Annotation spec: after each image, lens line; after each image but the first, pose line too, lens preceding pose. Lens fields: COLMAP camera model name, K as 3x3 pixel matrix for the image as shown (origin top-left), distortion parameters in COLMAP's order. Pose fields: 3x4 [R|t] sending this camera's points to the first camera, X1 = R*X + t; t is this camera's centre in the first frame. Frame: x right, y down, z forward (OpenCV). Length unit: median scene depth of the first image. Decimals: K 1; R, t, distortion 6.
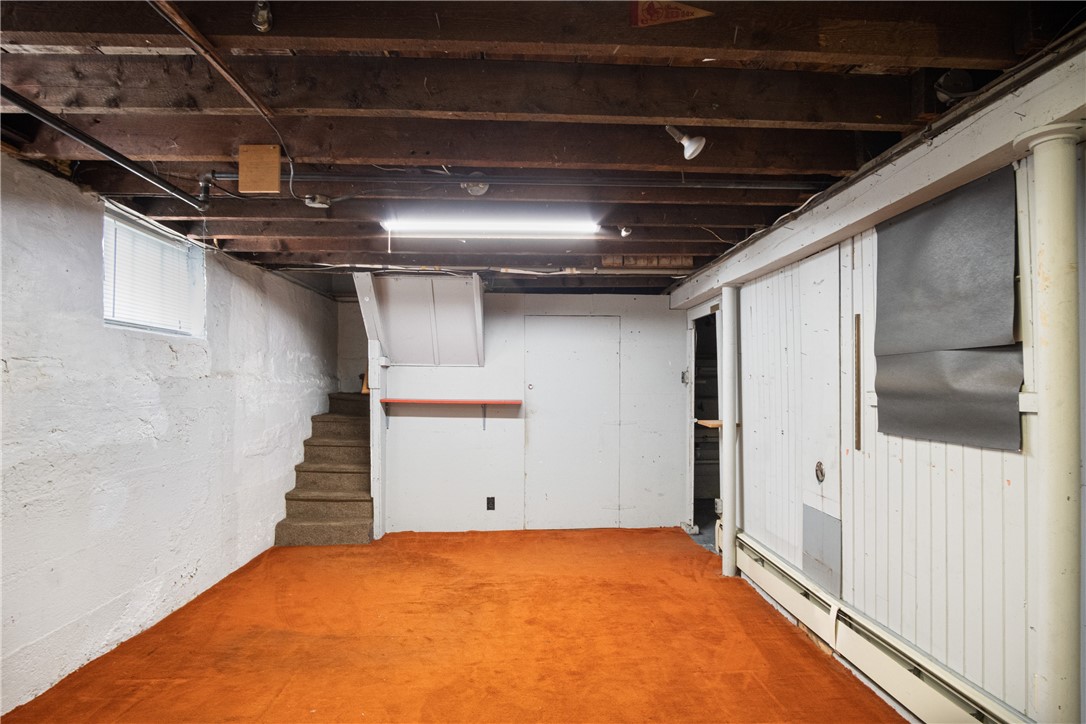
lens RADIAL K [[594.3, 0, 546.2], [0, 594.3, 388.5], [0, 0, 1]] dist [-0.026925, 0.002149]
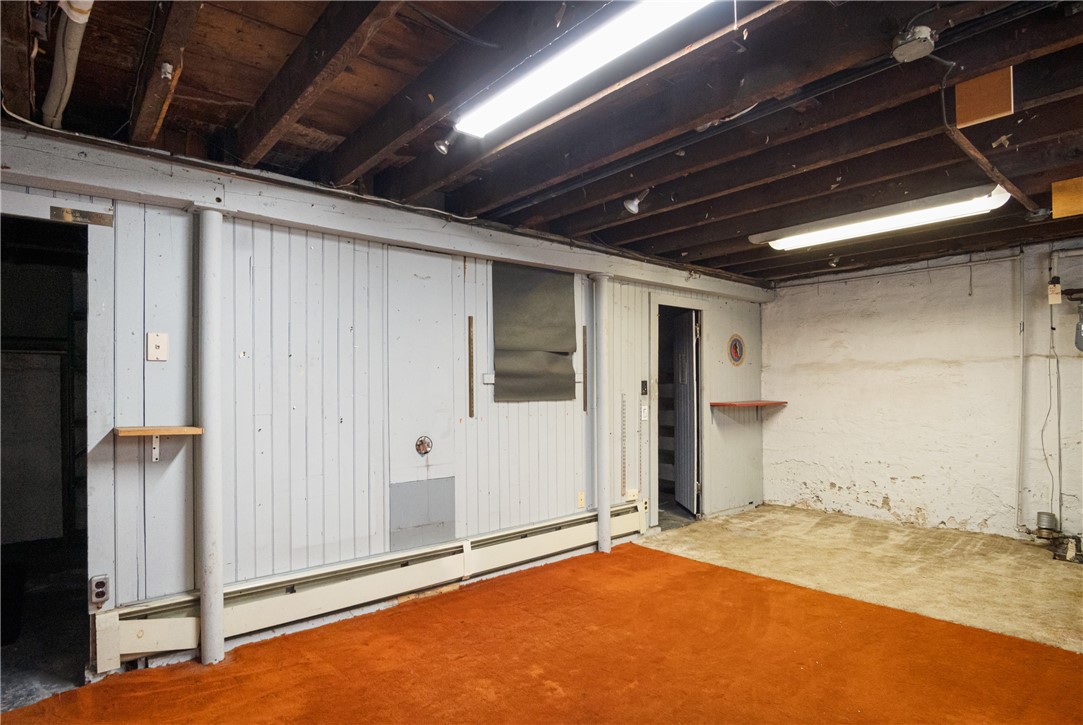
lens RADIAL K [[581.6, 0, 541.5], [0, 581.6, 362.5], [0, 0, 1]] dist [-0.000447, -0.000106]
pose [[-0.607160, 0.006342, 0.794555, -0.657594], [-0.004424, 0.999926, -0.011361, -0.006249], [-0.794568, -0.010413, -0.607086, 1.771043]]
